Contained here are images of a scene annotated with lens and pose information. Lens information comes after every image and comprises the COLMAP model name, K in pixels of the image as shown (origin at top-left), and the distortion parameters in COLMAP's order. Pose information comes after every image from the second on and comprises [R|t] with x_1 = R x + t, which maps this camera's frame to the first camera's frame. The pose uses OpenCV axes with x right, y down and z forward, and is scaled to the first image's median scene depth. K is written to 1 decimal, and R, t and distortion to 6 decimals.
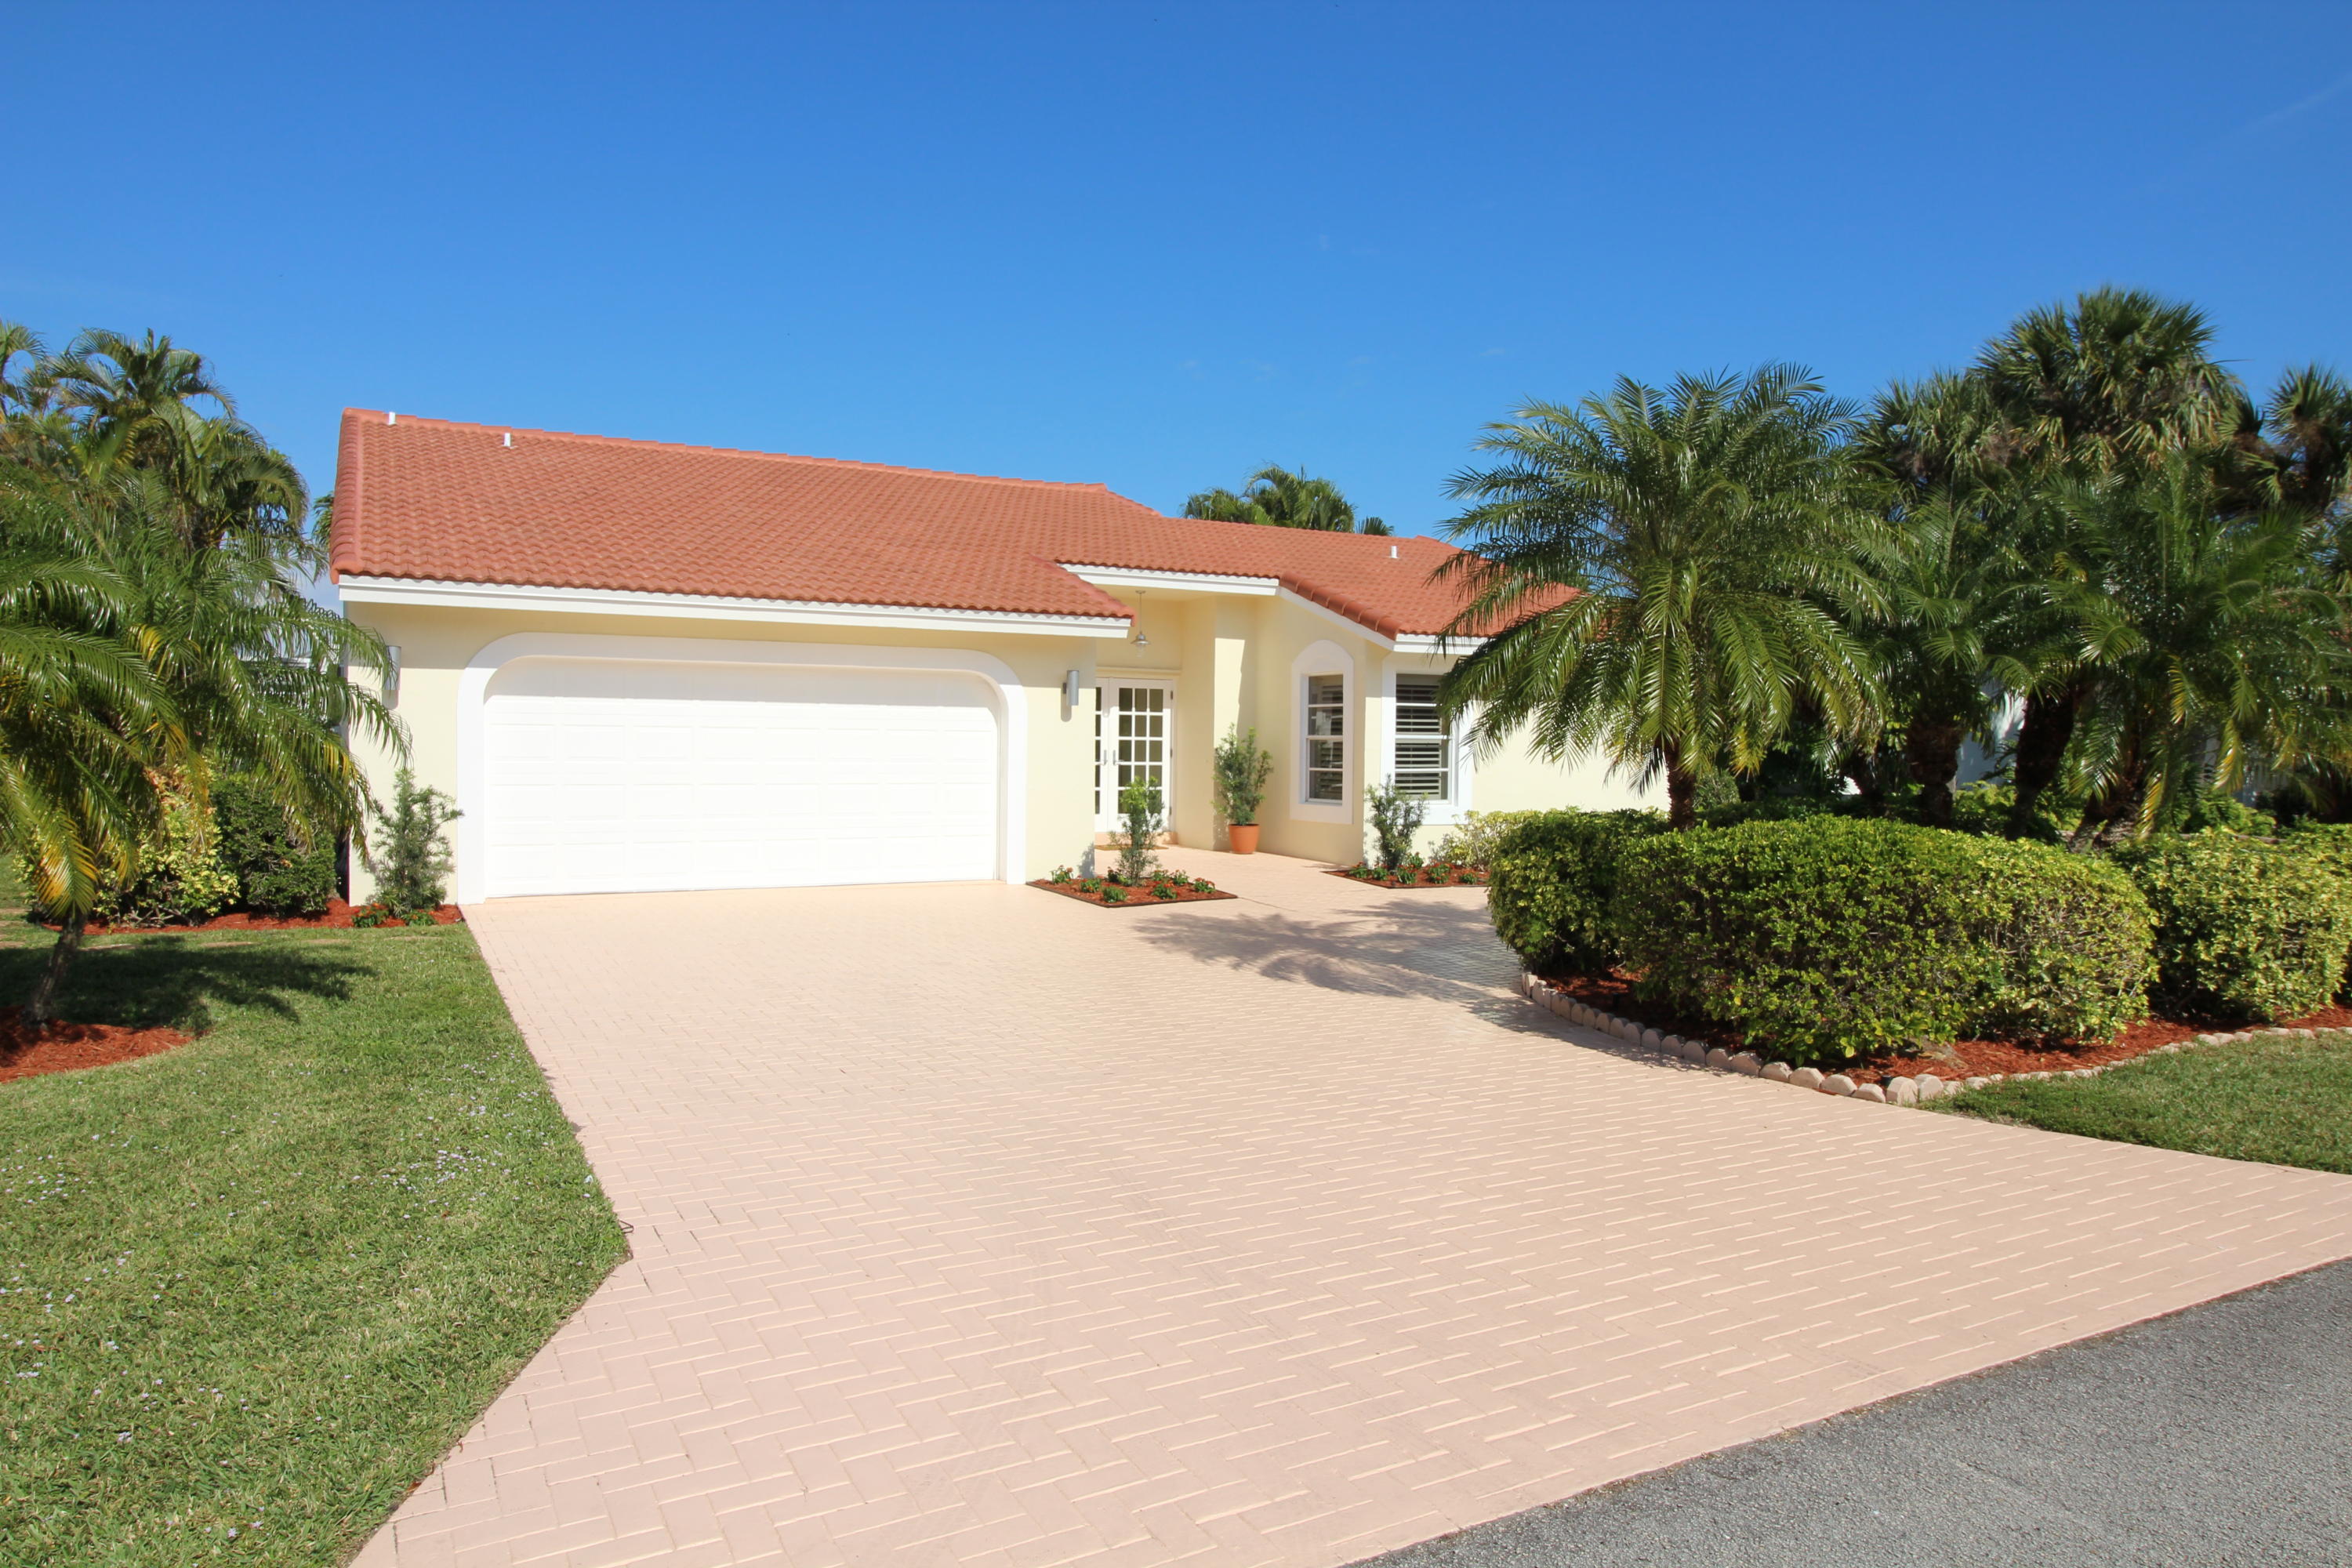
lens RADIAL K [[1551.9, 0, 1176.0], [0, 1551.9, 784.0], [0, 0, 1]] dist [0.008543, -0.001064]
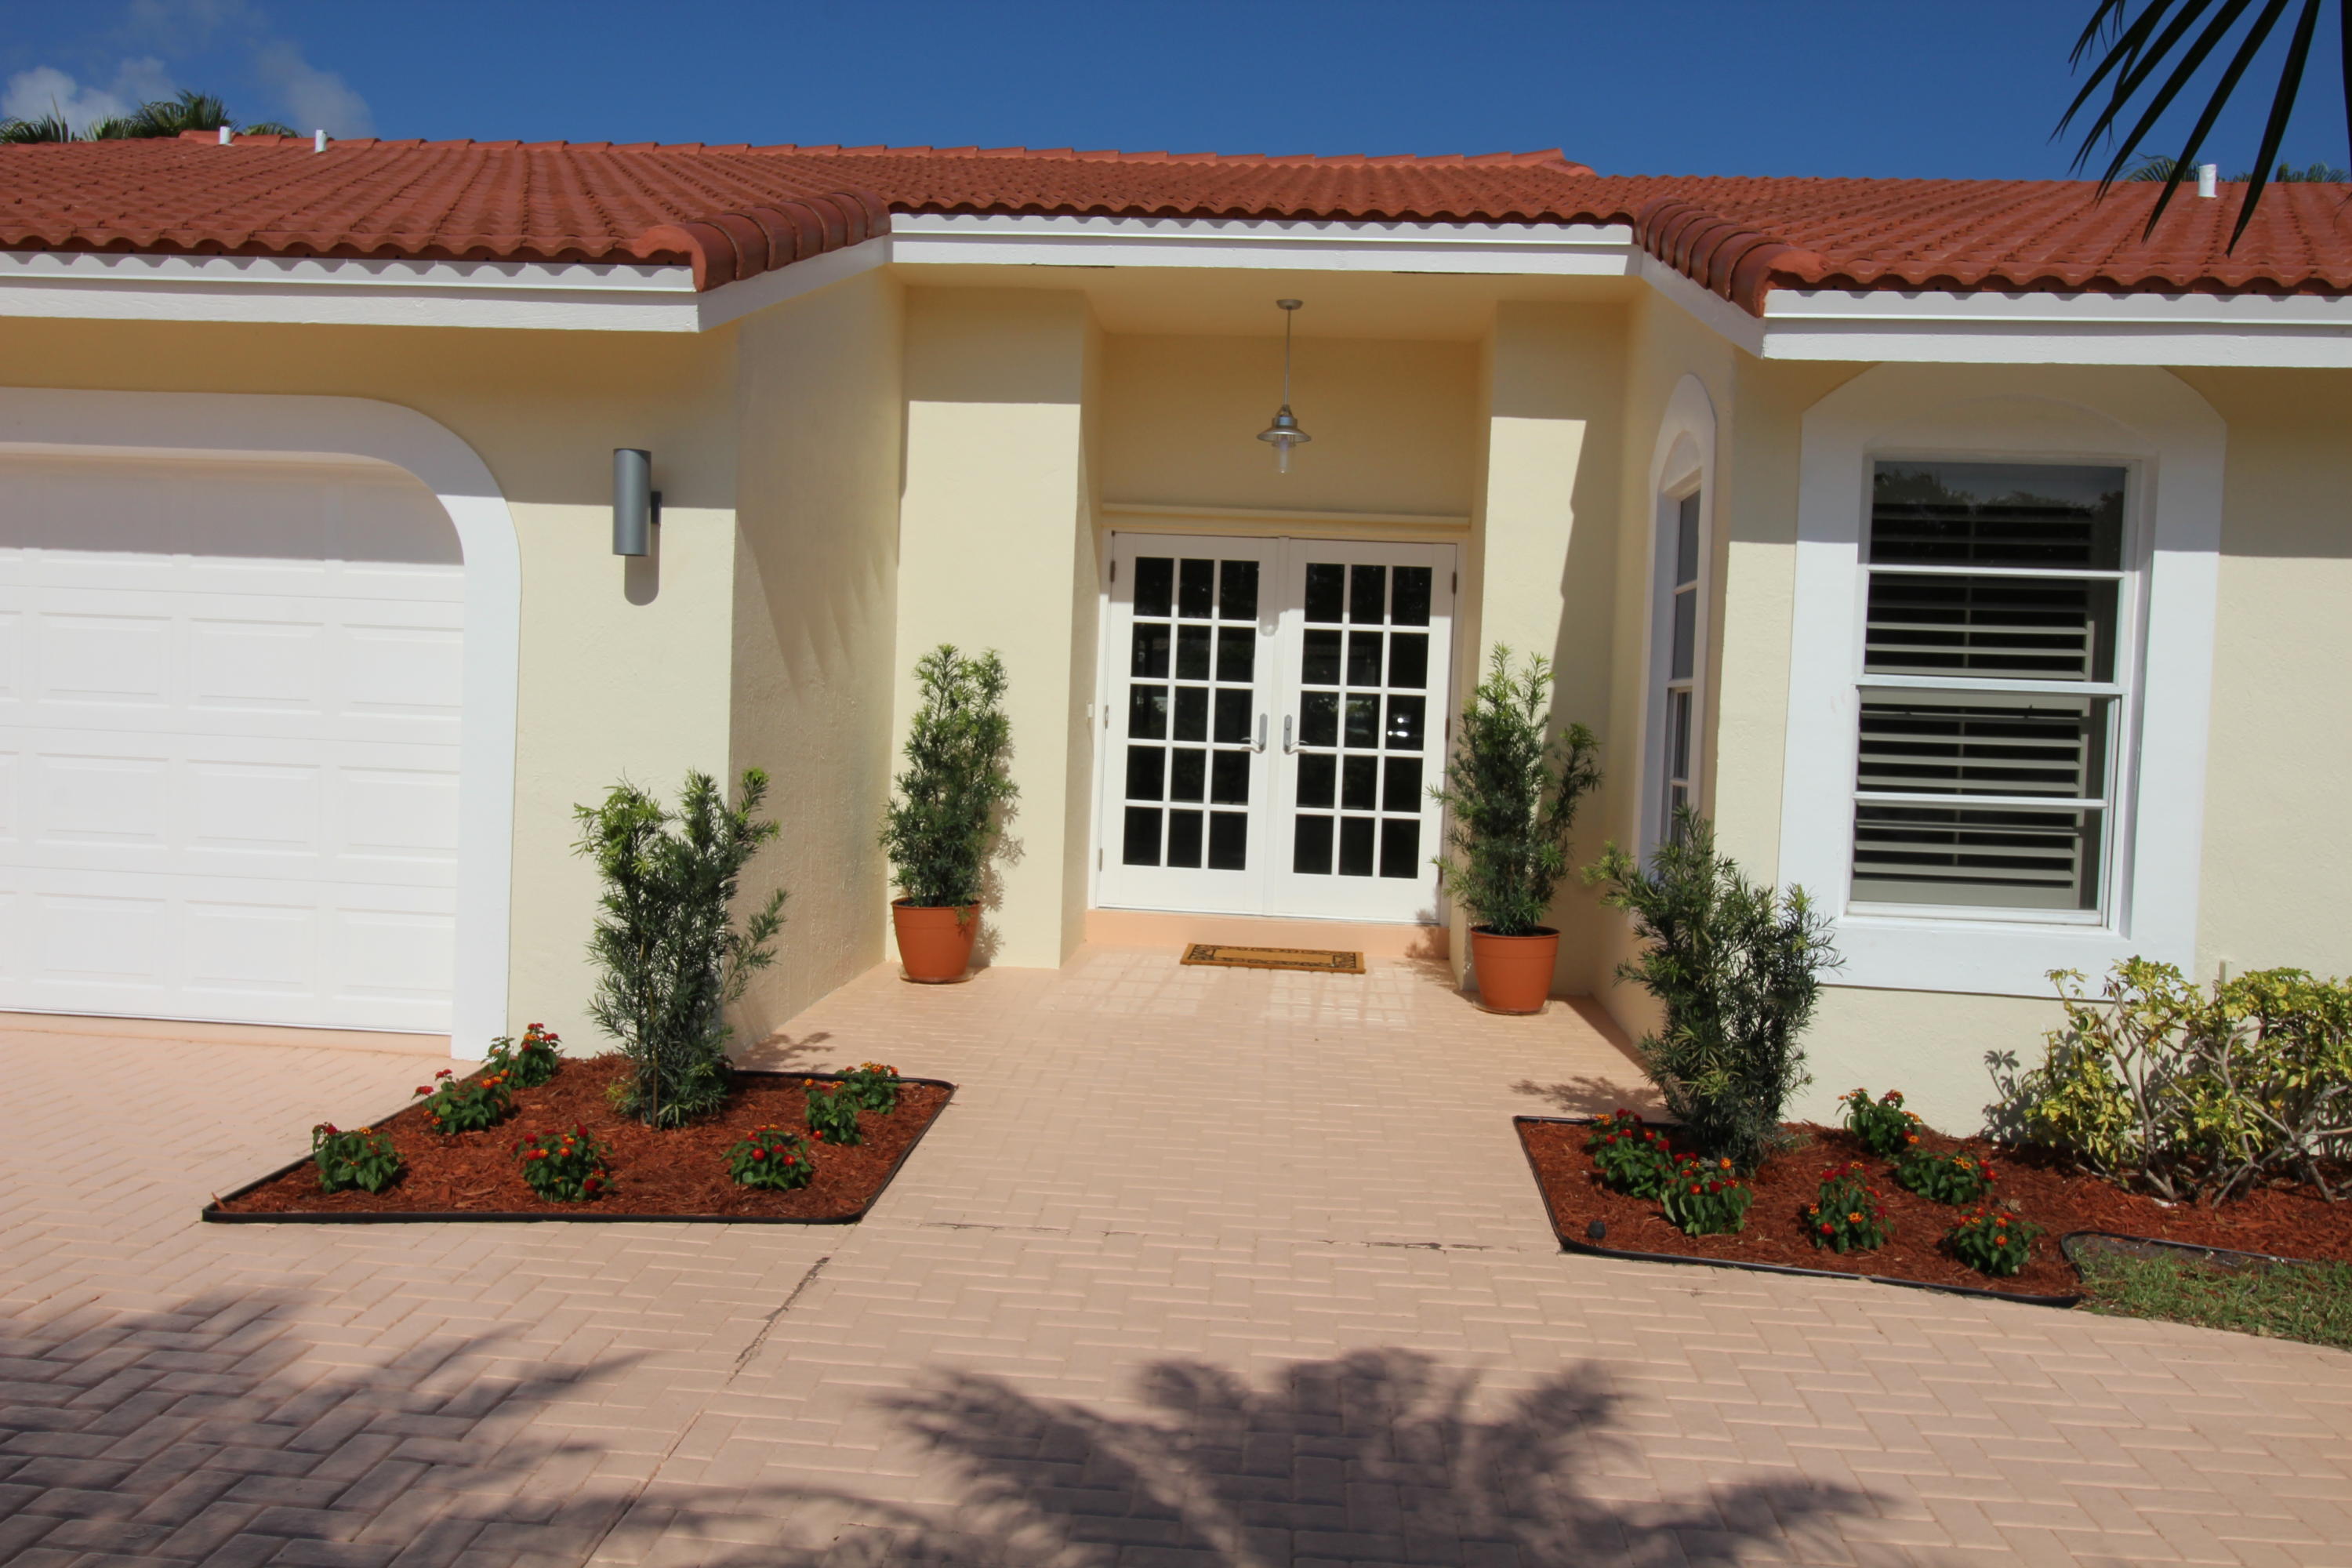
lens RADIAL K [[1891.3, 0, 1119.9], [0, 1891.3, 784.9], [0, 0, 1]] dist [0.011893, -0.004418]
pose [[0.831239, 0.045865, -0.554020, 0.218331], [-0.046428, 0.998837, 0.013030, -0.008967], [0.553973, 0.014891, 0.832402, 0.614823]]
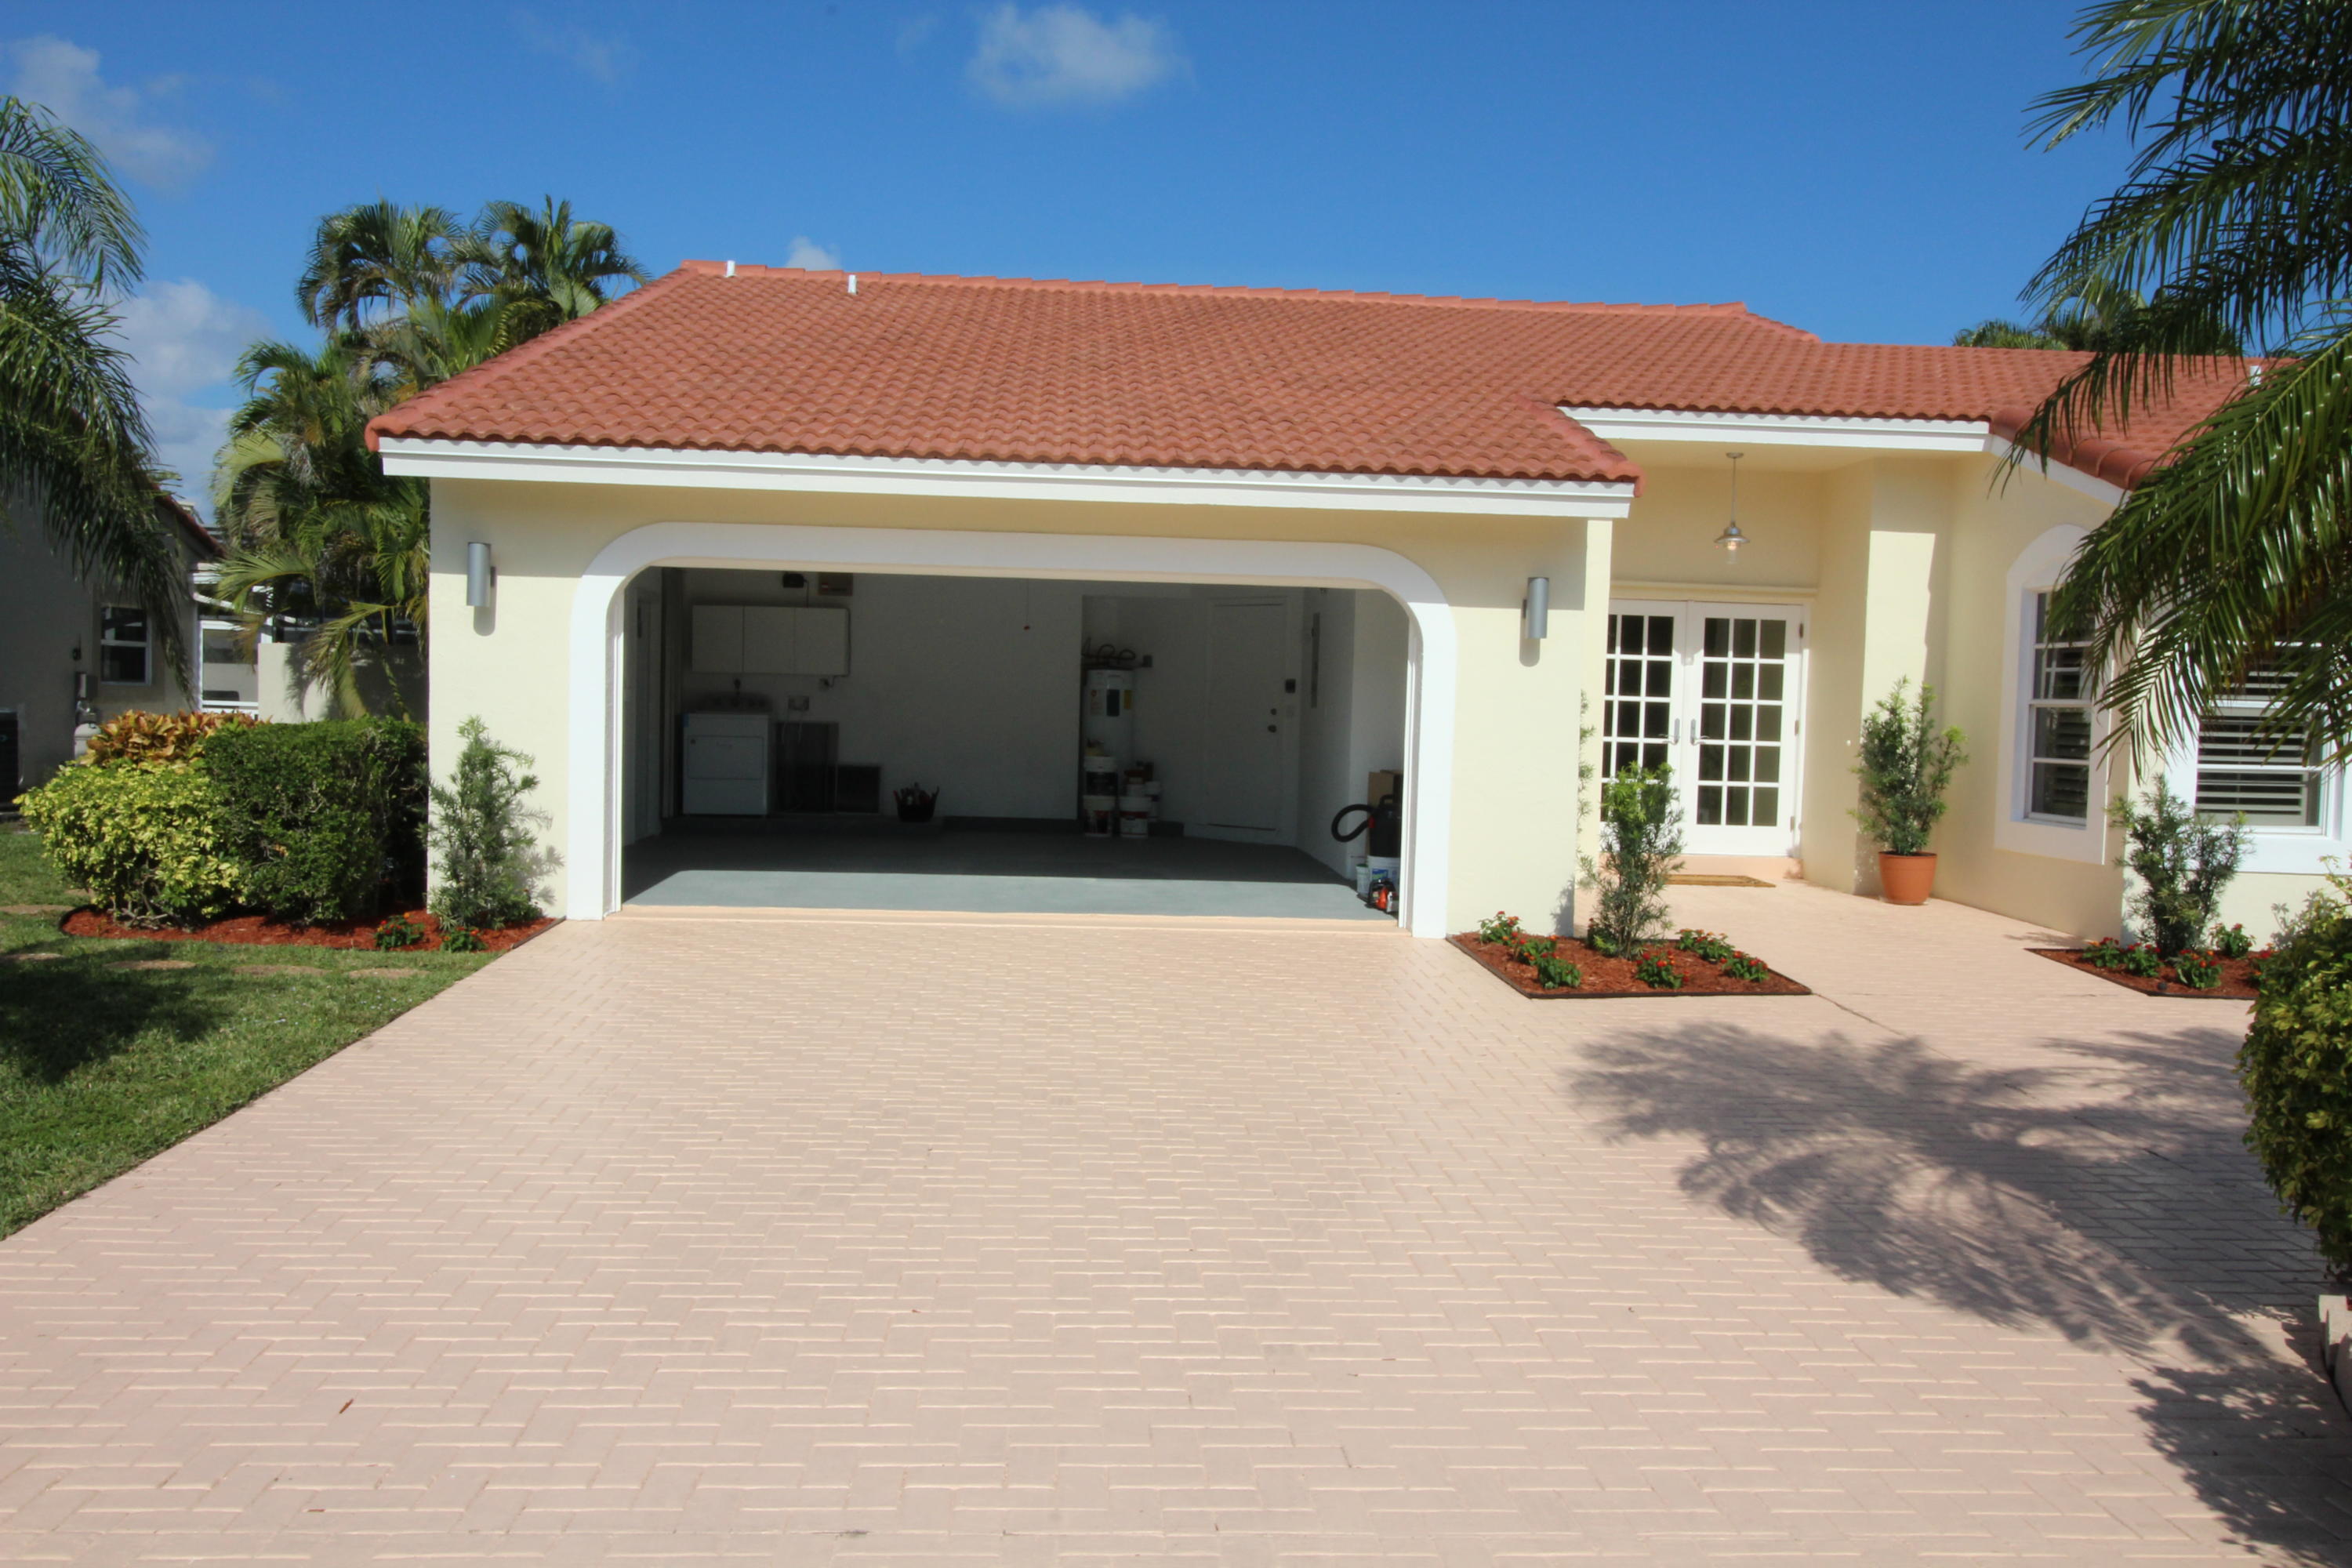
lens RADIAL K [[1891.3, 0, 1119.9], [0, 1891.3, 784.9], [0, 0, 1]] dist [0.011893, -0.004418]
pose [[0.900985, 0.035223, -0.432418, 0.087622], [-0.030466, 0.999375, 0.017926, -0.002990], [0.432779, -0.002977, 0.901495, 0.251811]]
